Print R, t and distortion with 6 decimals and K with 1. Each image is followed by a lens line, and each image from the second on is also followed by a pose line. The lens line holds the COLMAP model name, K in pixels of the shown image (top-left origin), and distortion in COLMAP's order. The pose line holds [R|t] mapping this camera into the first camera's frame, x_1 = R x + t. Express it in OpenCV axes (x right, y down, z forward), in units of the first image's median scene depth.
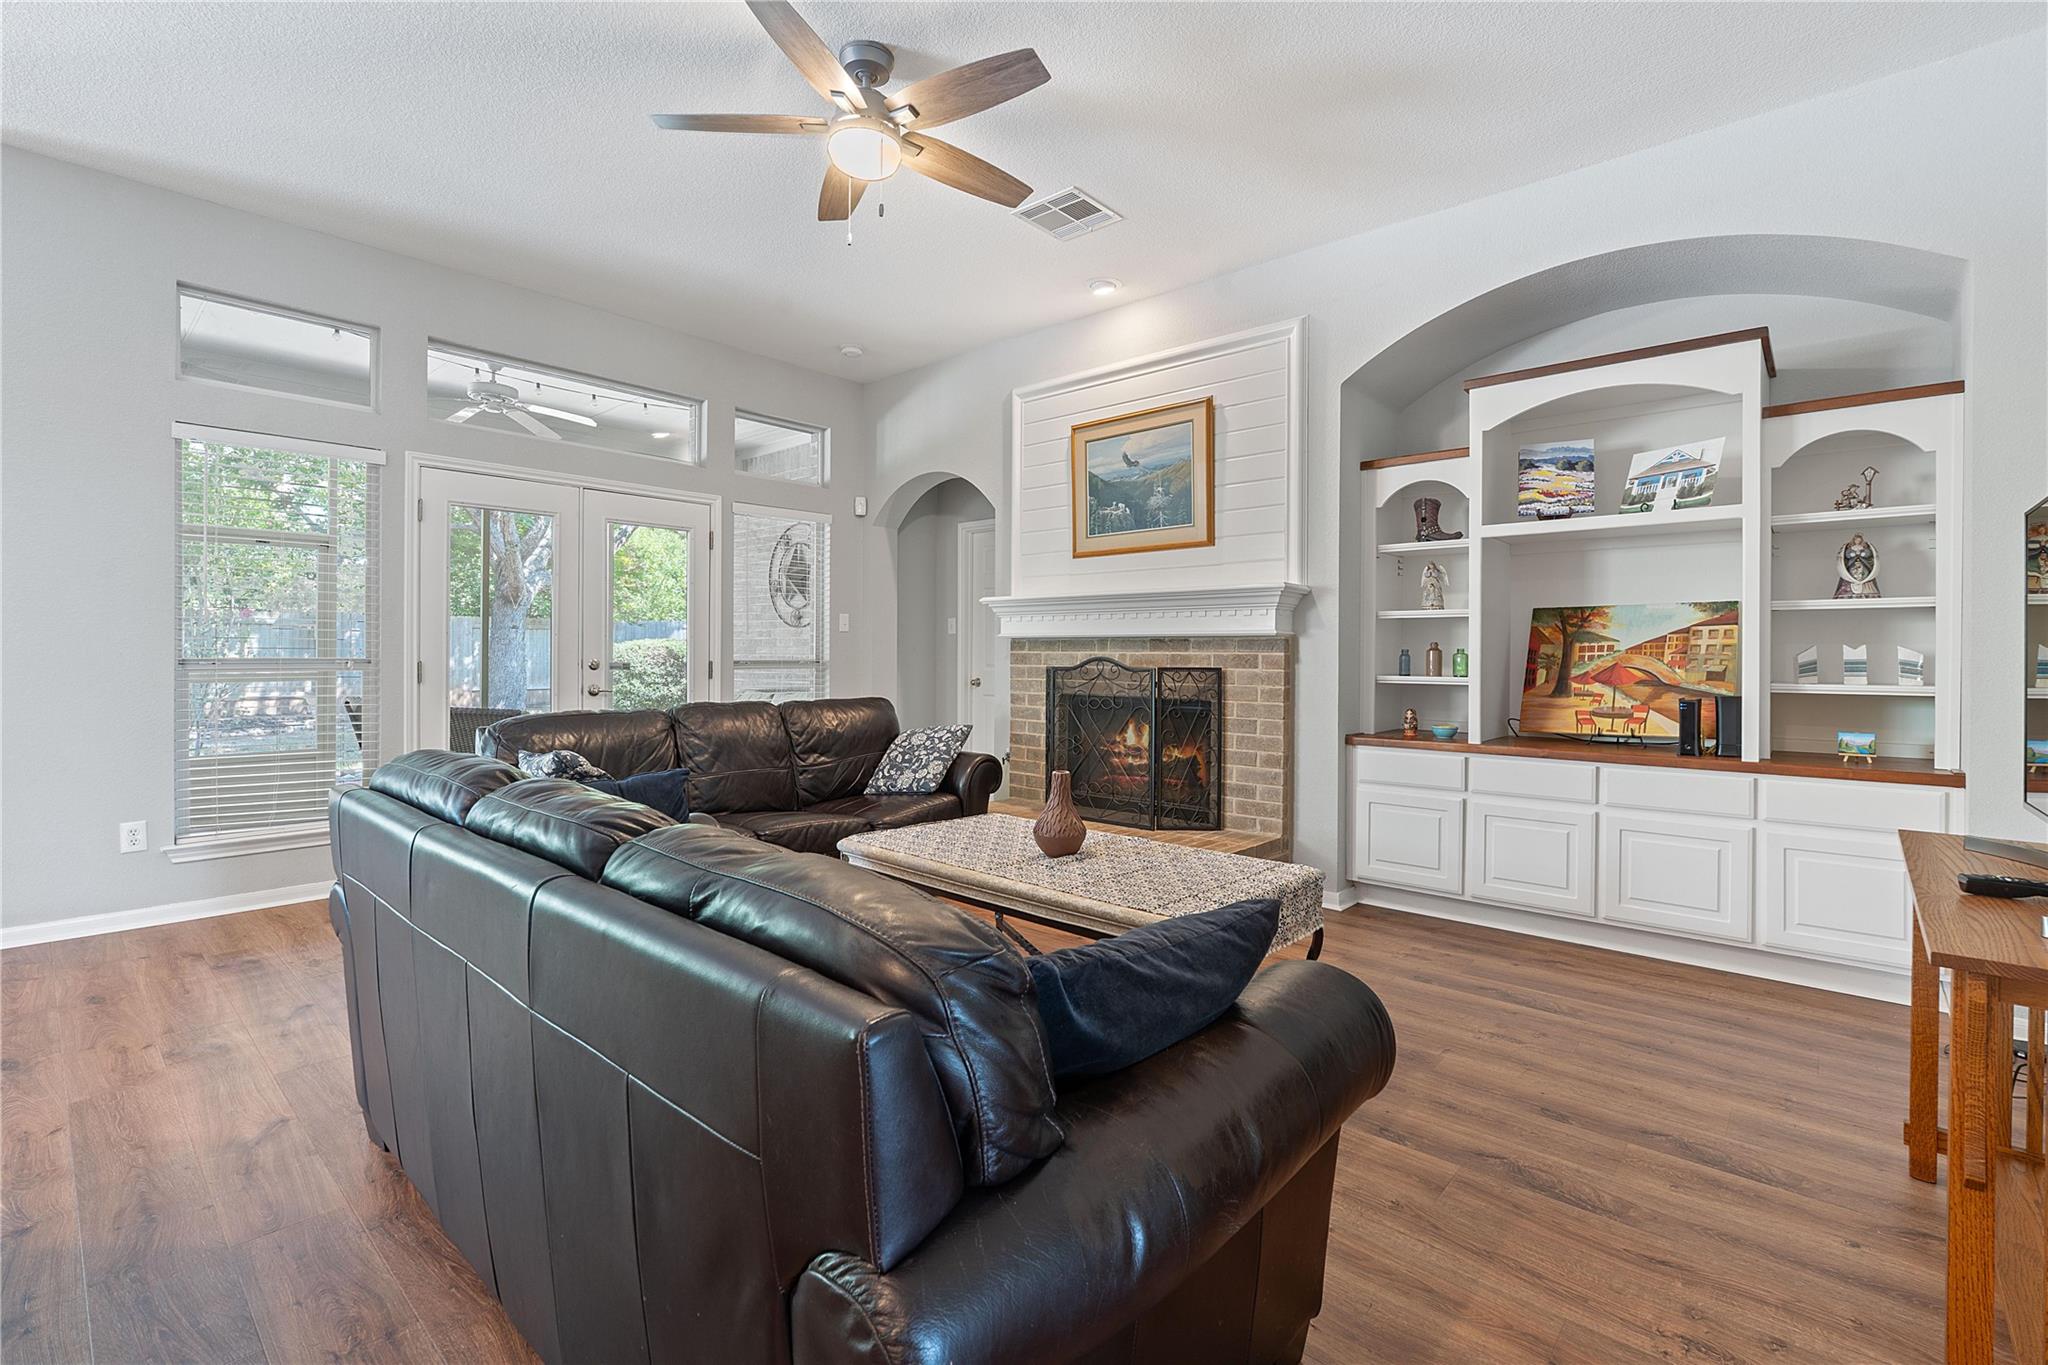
lens RADIAL K [[902.4, 0, 1020.6], [0, 902.4, 649.2], [0, 0, 1]] dist [-0.005196, 0.000835]
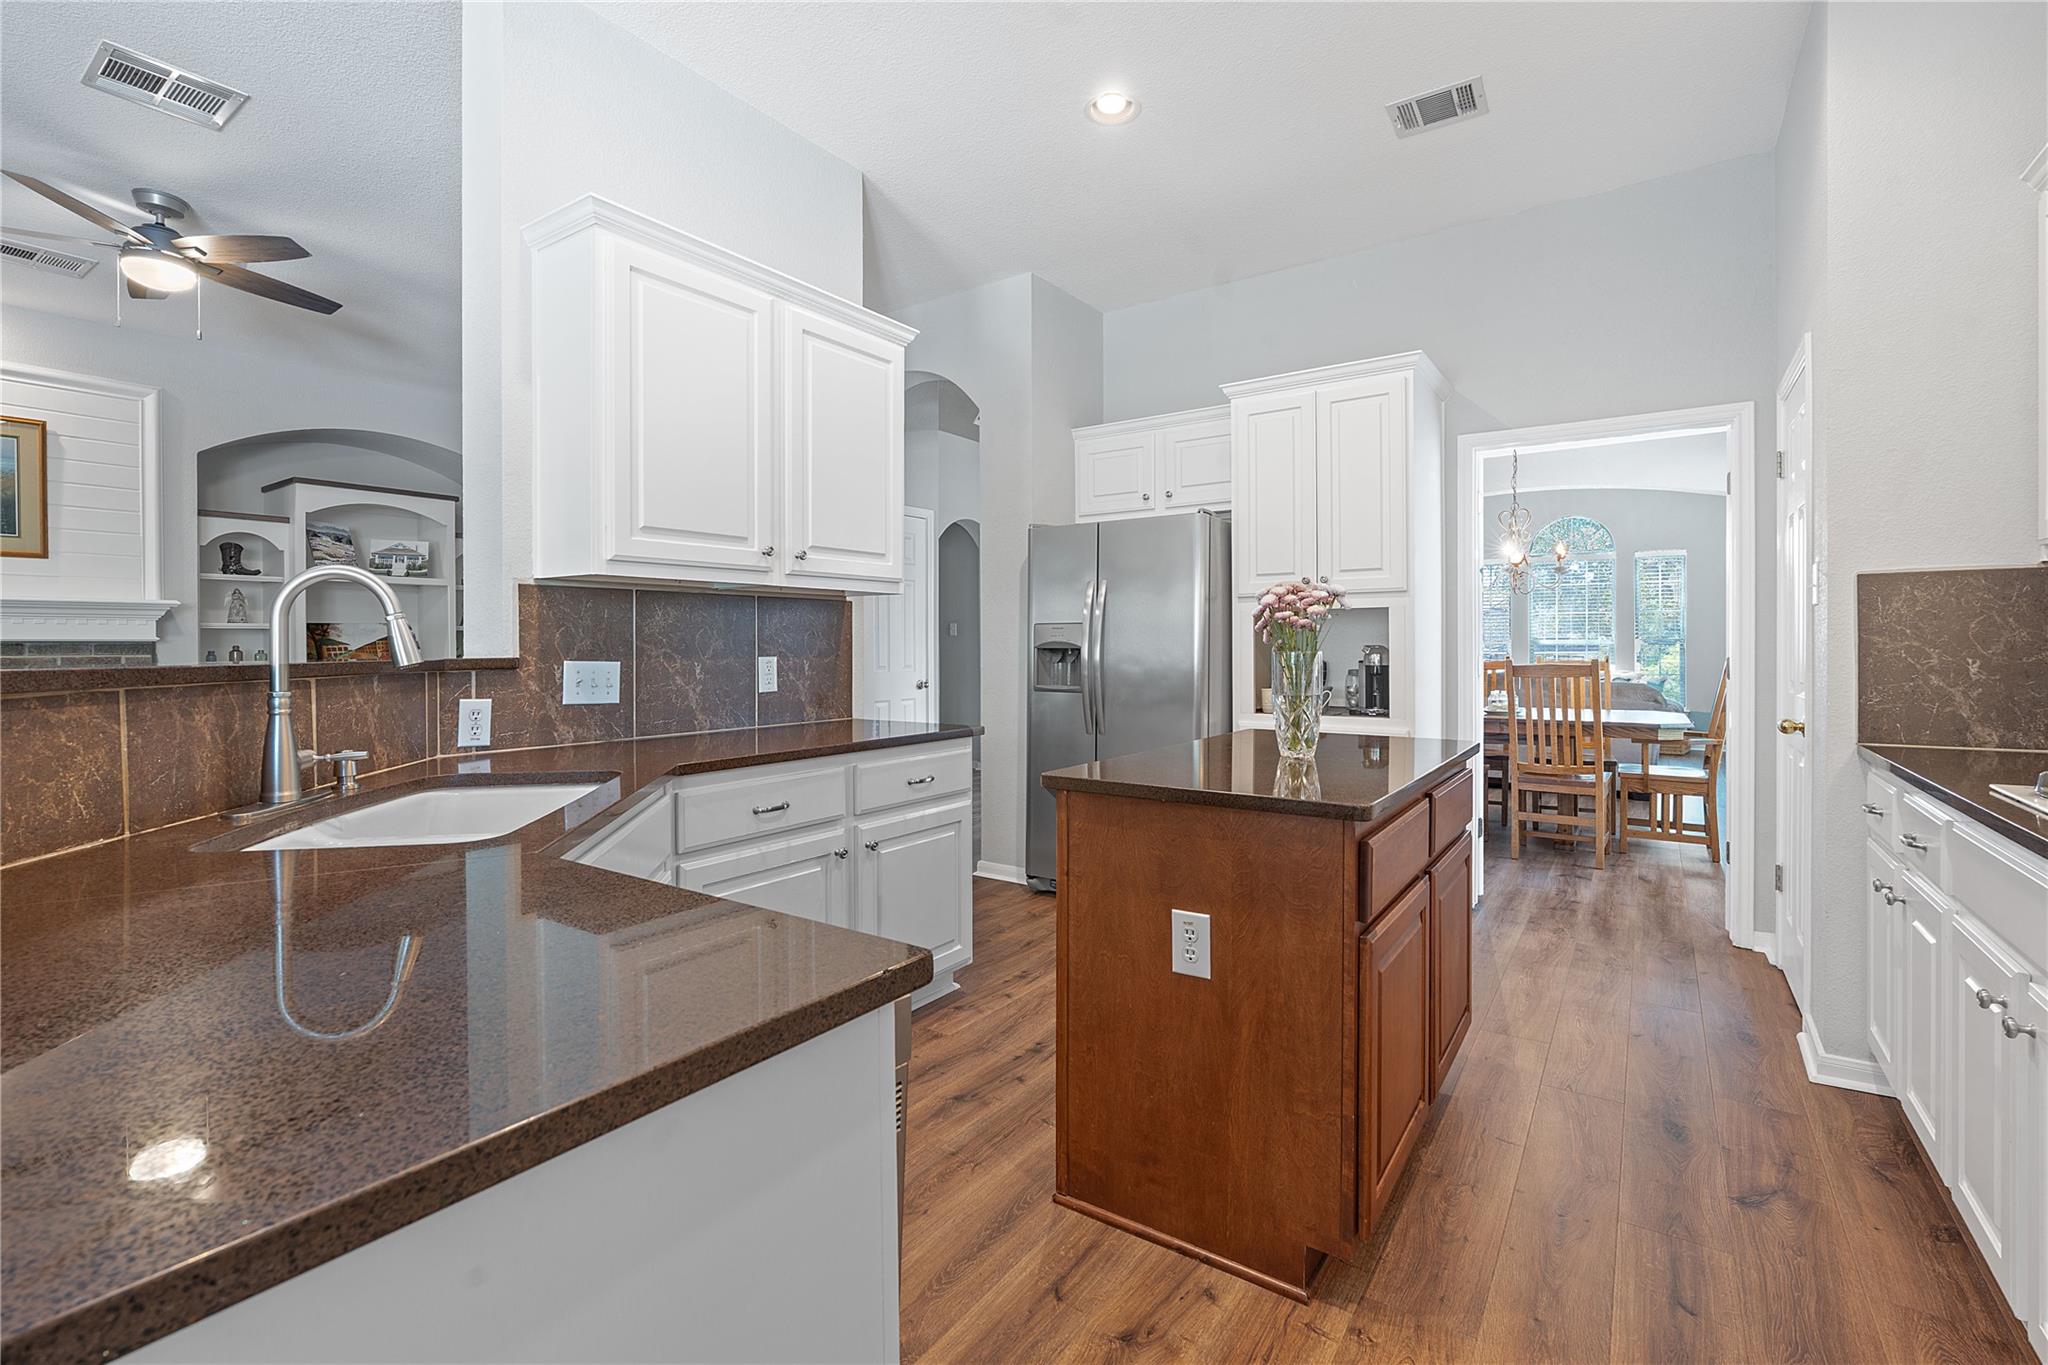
lens RADIAL K [[902.4, 0, 1020.6], [0, 902.4, 649.2], [0, 0, 1]] dist [-0.005196, 0.000835]
pose [[-0.118130, -0.010983, 0.992937, -1.007367], [0.000401, 0.999938, 0.011108, -0.016084], [-0.992998, 0.001710, -0.118119, -0.045878]]
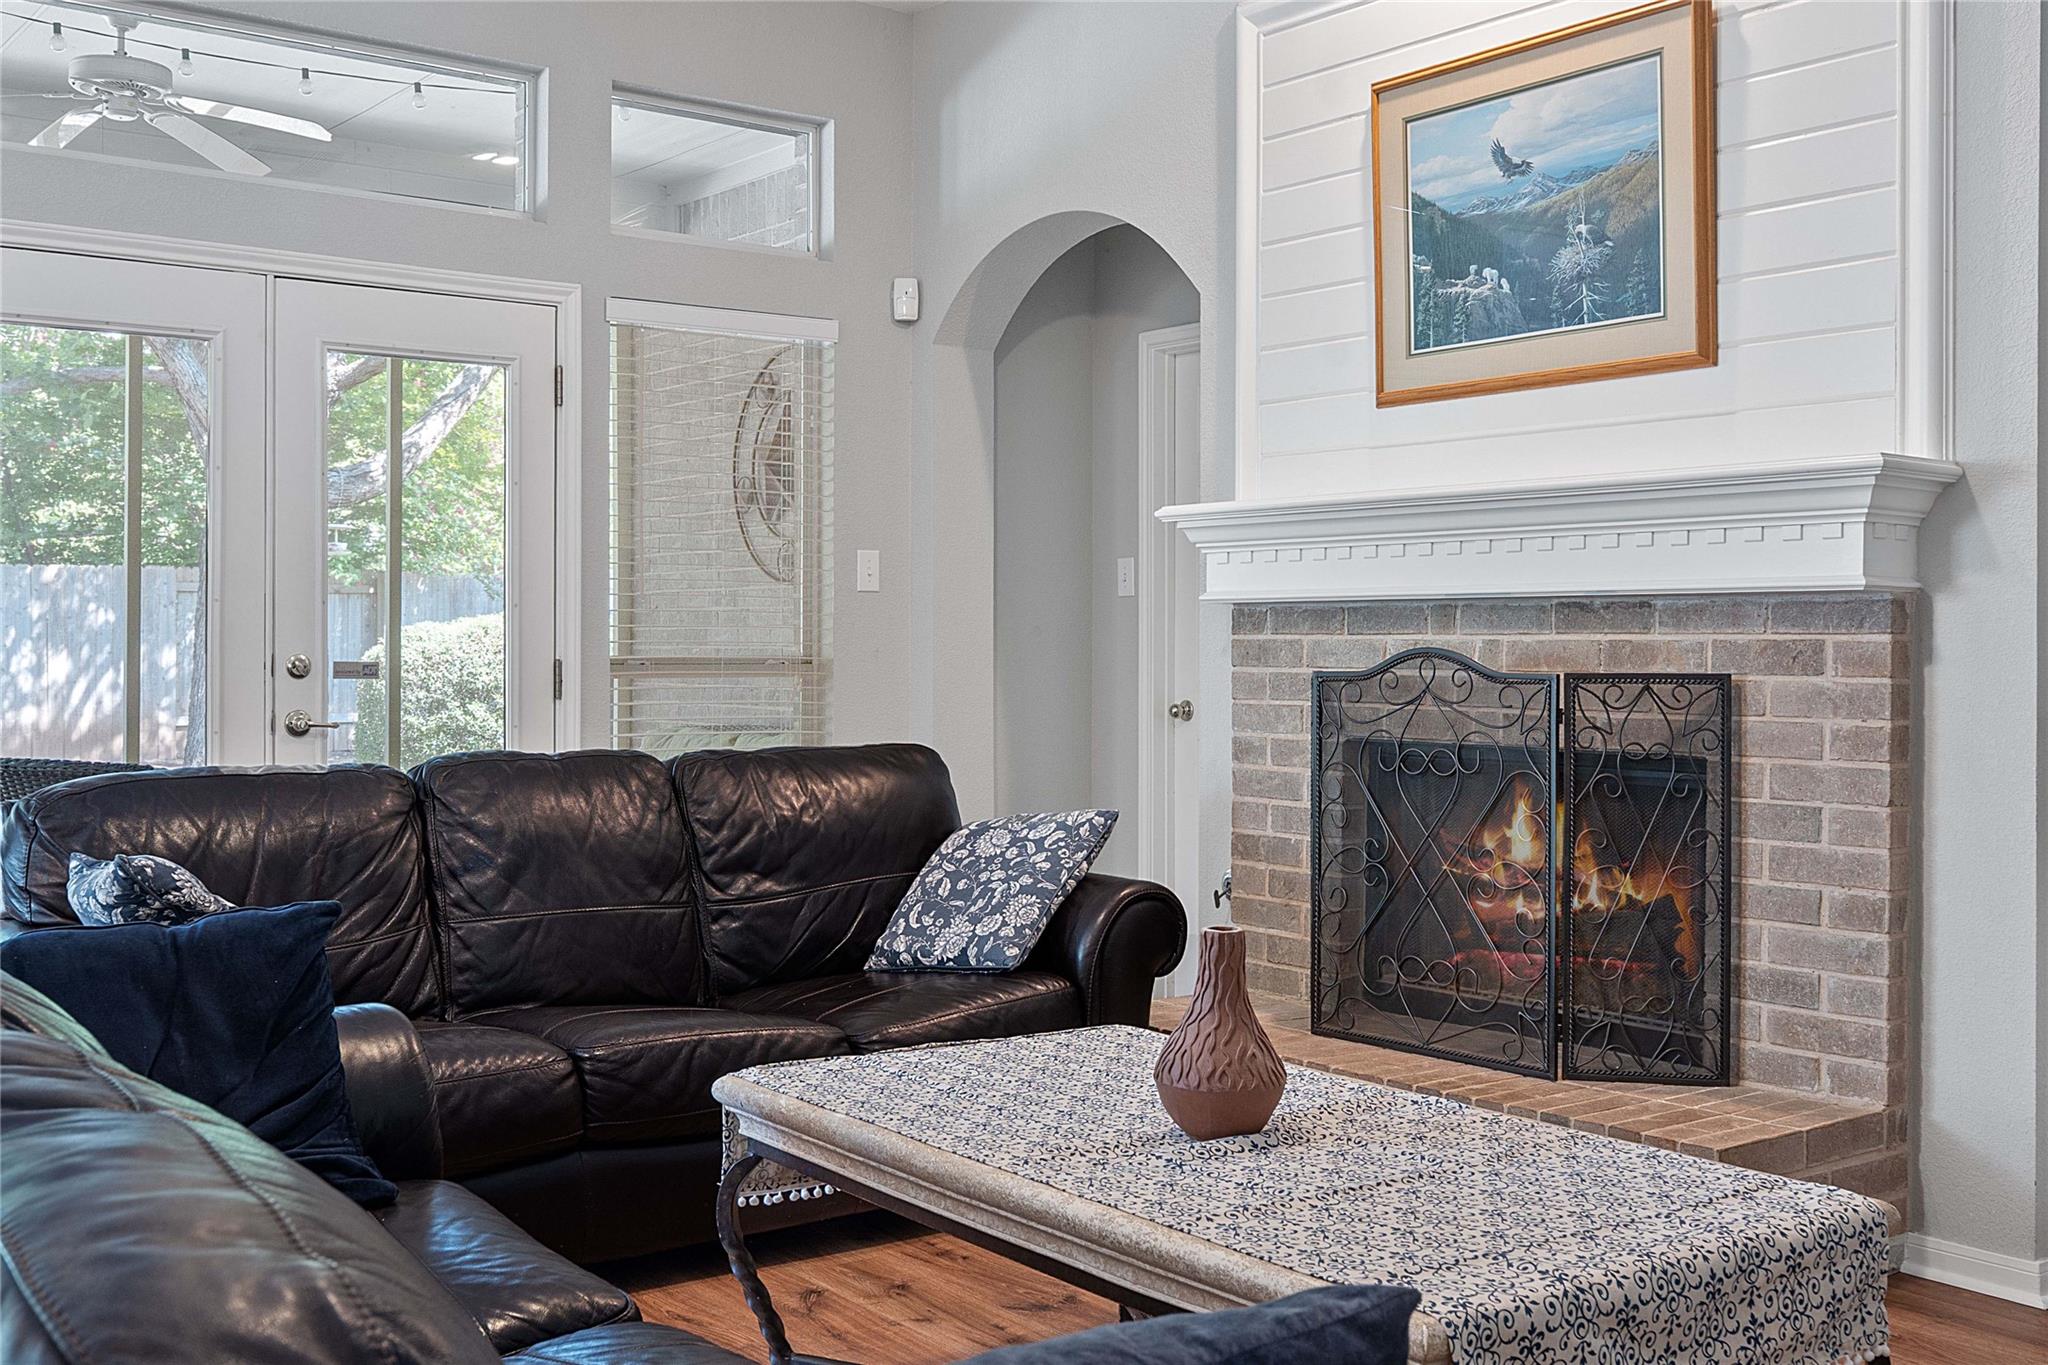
lens RADIAL K [[2098.1, 0, 1024.4], [0, 2098.1, 638.2], [0, 0, 1]] dist [-0.001412, 0.008473]
pose [[0.982726, -0.002613, -0.185047, 0.085911], [0.002692, 0.999996, 0.000176, 0.003744], [0.185046, -0.000672, 0.982730, 0.039621]]
